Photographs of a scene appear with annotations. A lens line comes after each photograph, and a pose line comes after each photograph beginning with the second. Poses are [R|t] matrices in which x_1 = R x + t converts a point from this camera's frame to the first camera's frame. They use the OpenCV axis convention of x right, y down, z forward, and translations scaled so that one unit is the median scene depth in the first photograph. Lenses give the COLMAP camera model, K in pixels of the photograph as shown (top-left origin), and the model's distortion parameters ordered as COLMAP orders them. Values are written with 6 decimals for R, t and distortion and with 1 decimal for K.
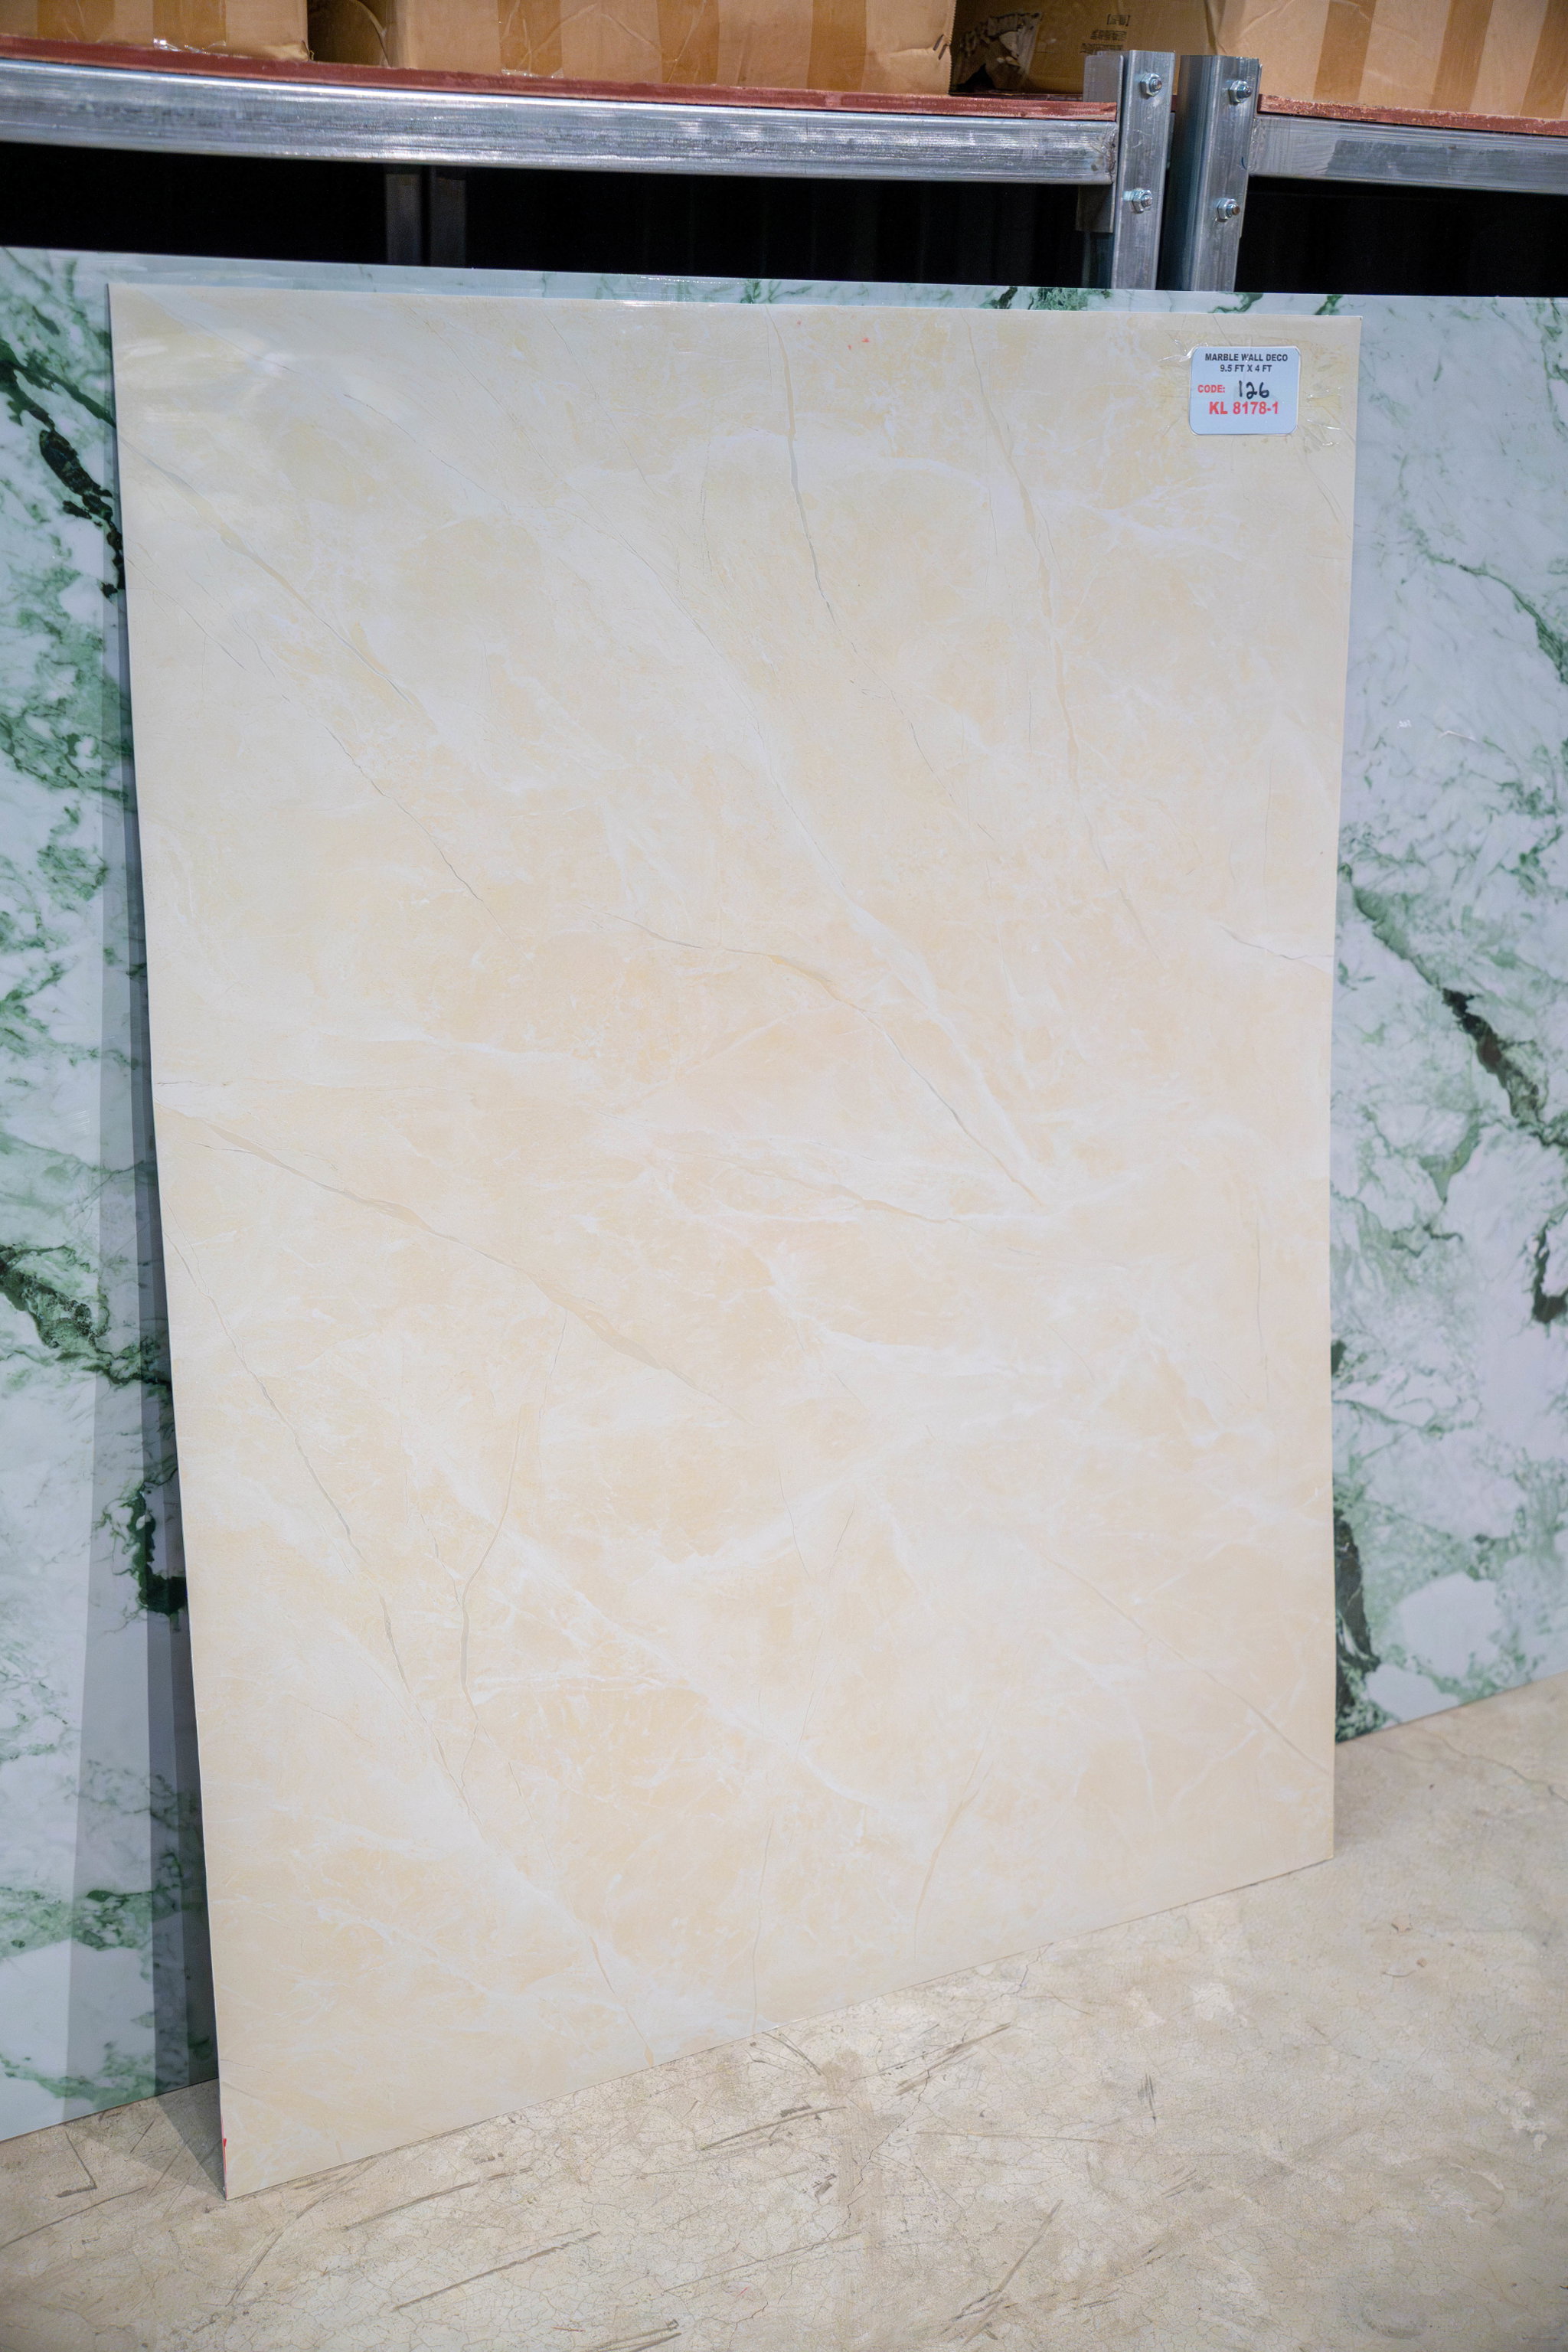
lens RADIAL K [[2871.7, 0, 806.7], [0, 2871.7, 1186.8], [0, 0, 1]] dist [0.121356, 0.000000]
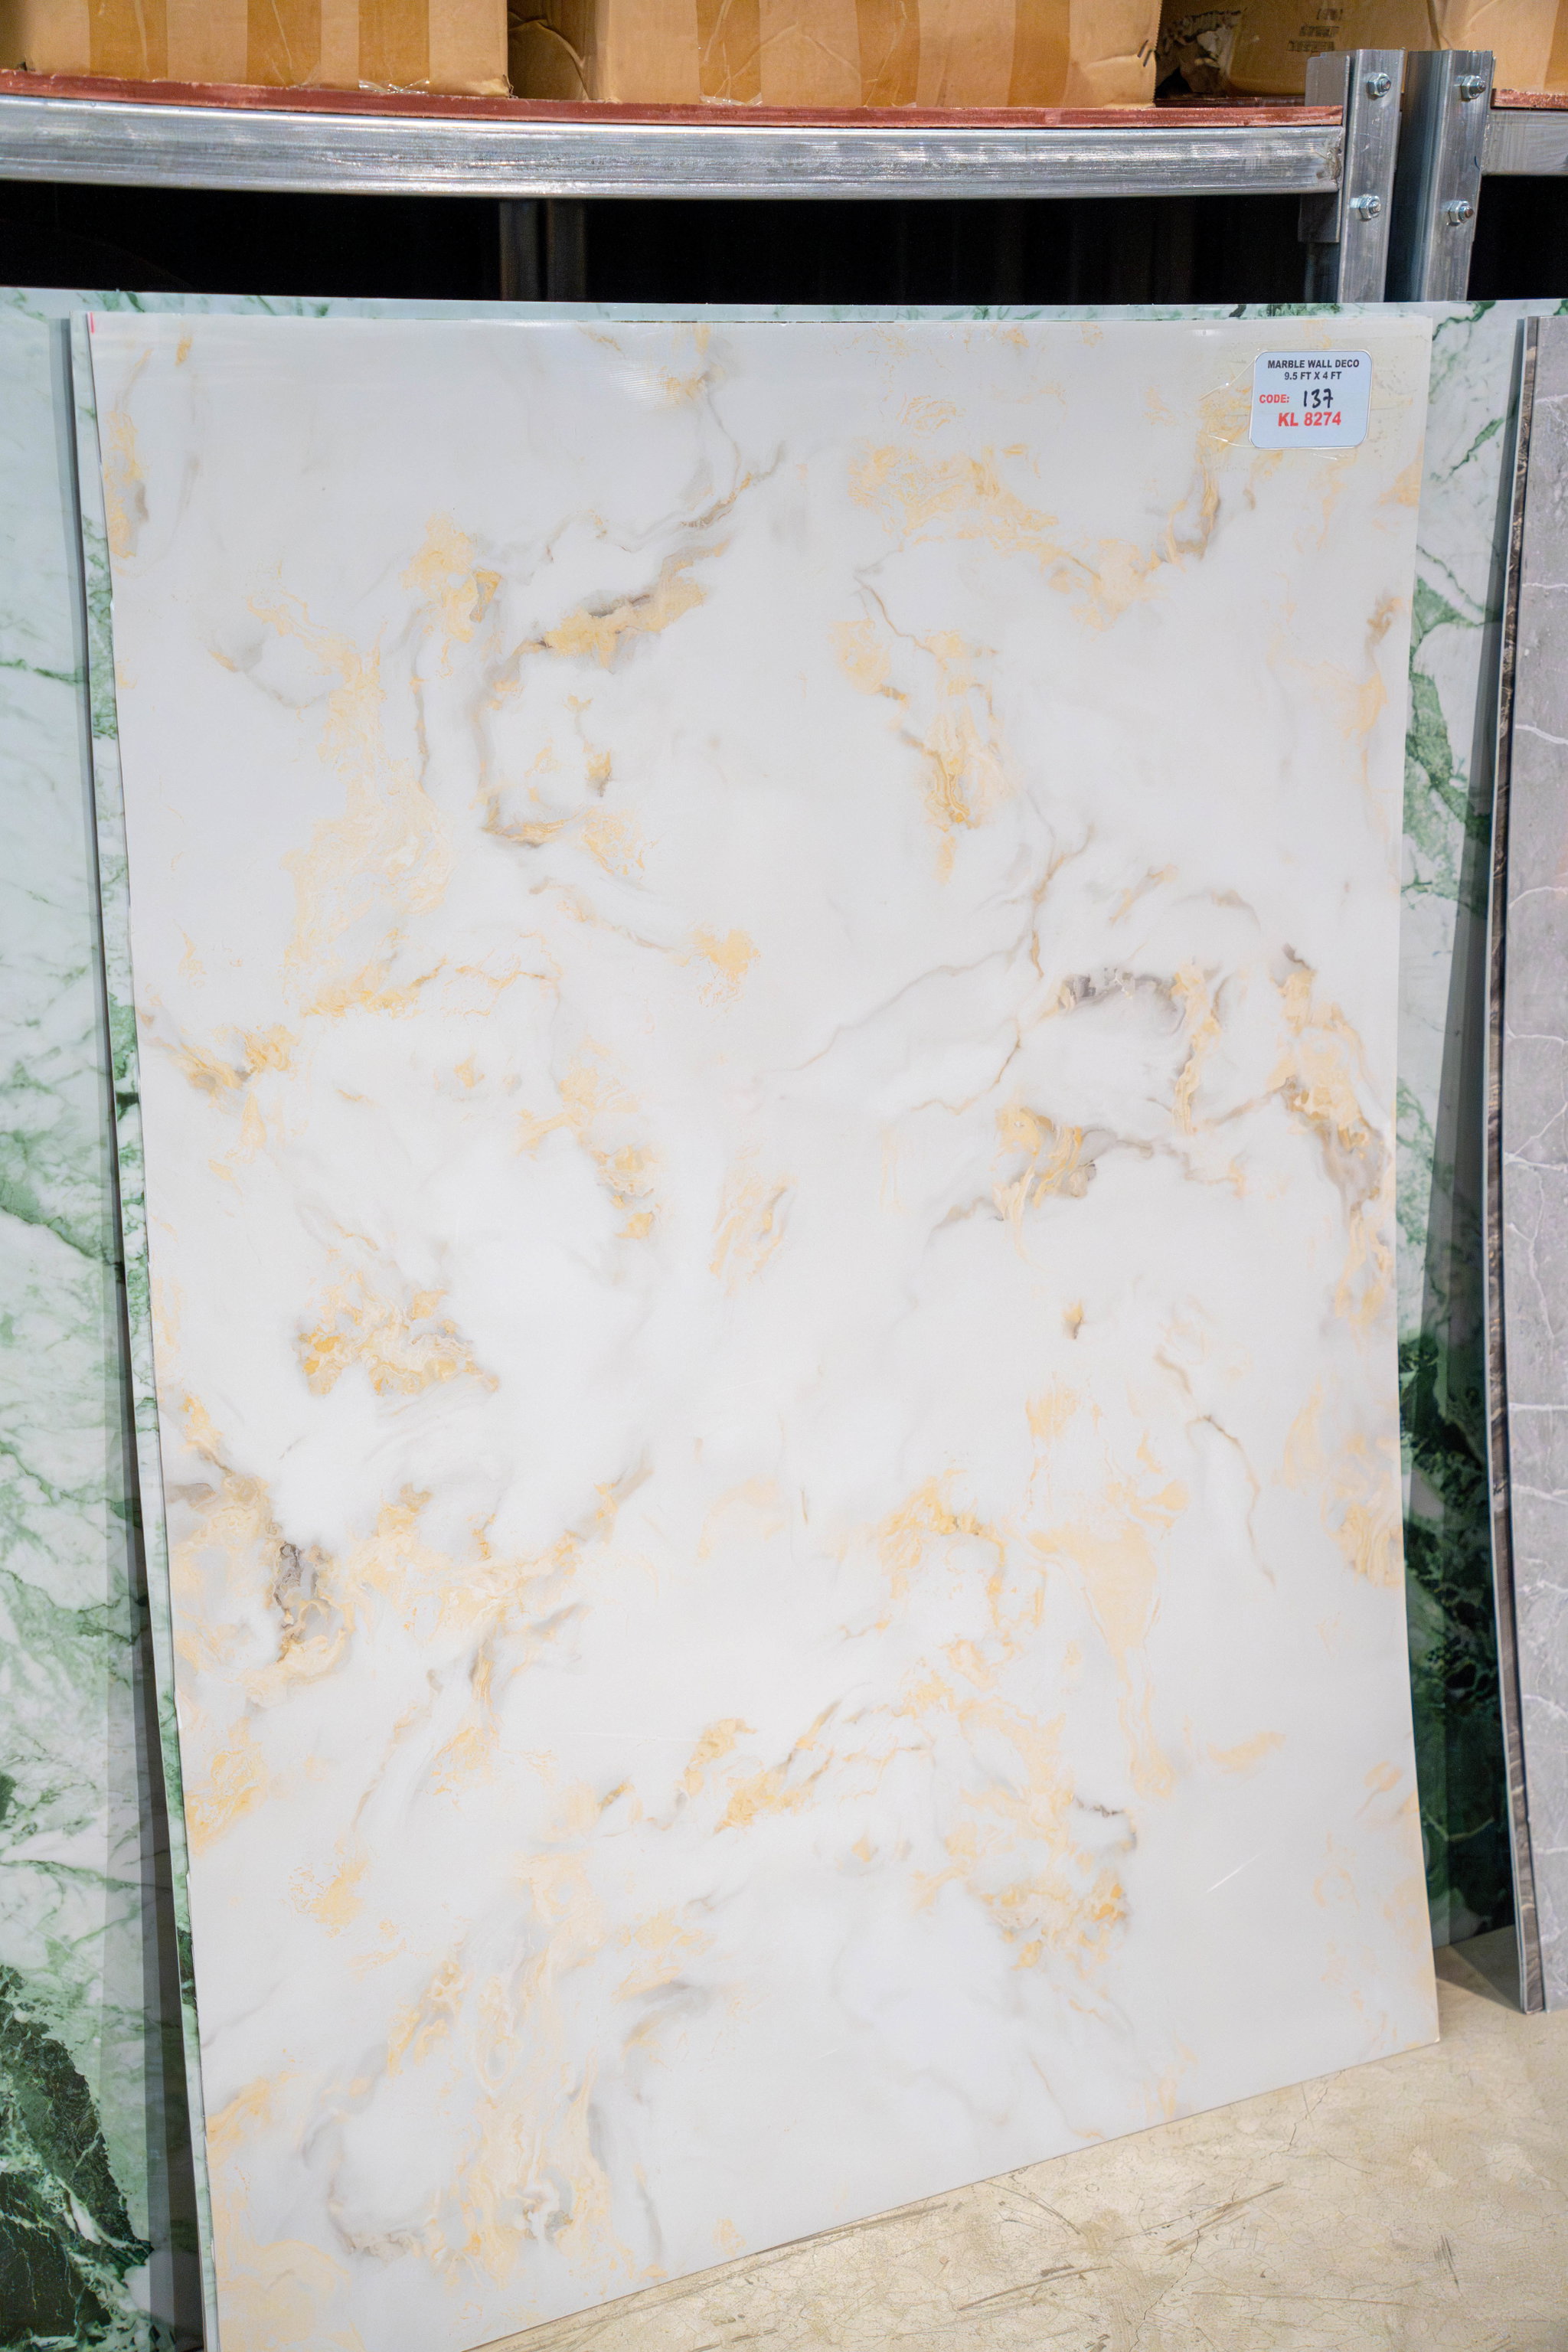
lens RADIAL K [[3508.5, 0, 796.5], [0, 3508.5, 1182.5], [0, 0, 1]] dist [0.344351, 0.000000]
pose [[0.999654, -0.023598, -0.011583, -0.065057], [0.022817, 0.997722, -0.063489, 0.048486], [0.013055, 0.063203, 0.997915, -0.158153]]
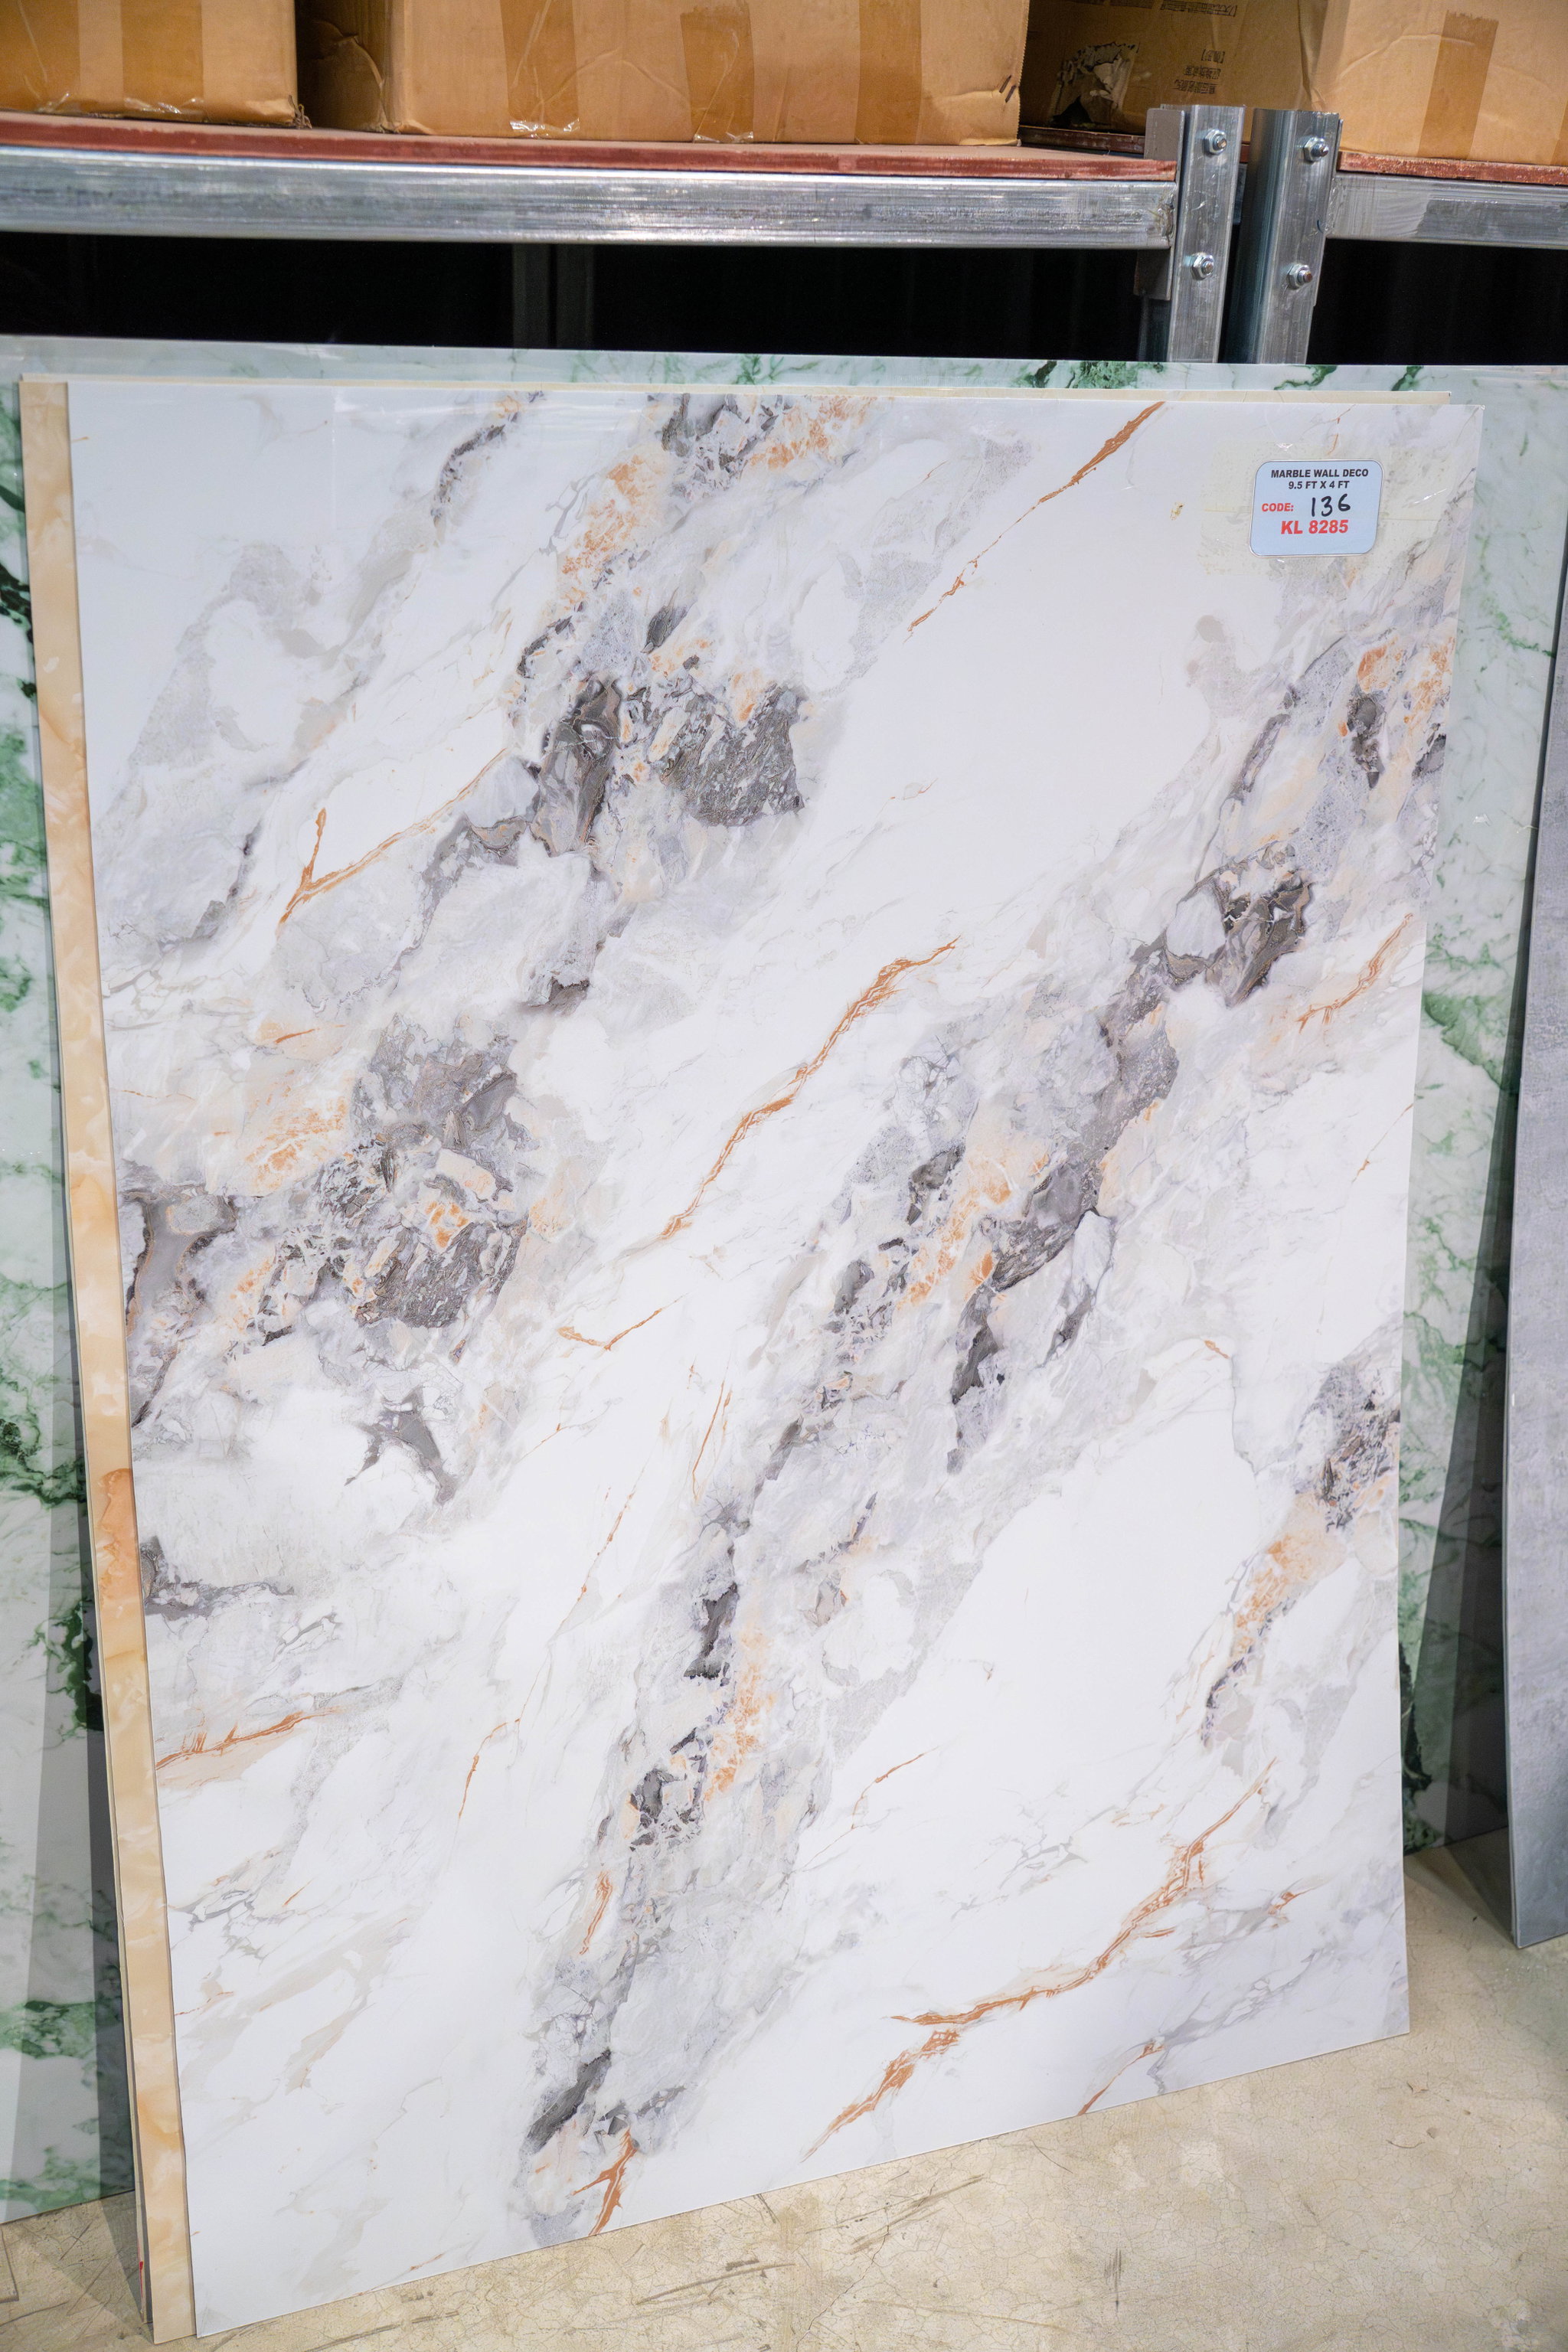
lens RADIAL K [[2675.9, 0, 808.7], [0, 2675.9, 1180.8], [0, 0, 1]] dist [0.058729, 0.000000]
pose [[0.993784, 0.049868, -0.099532, 0.090690], [-0.044995, 0.997704, 0.050622, -0.088337], [0.101828, -0.045829, 0.993746, 0.129983]]
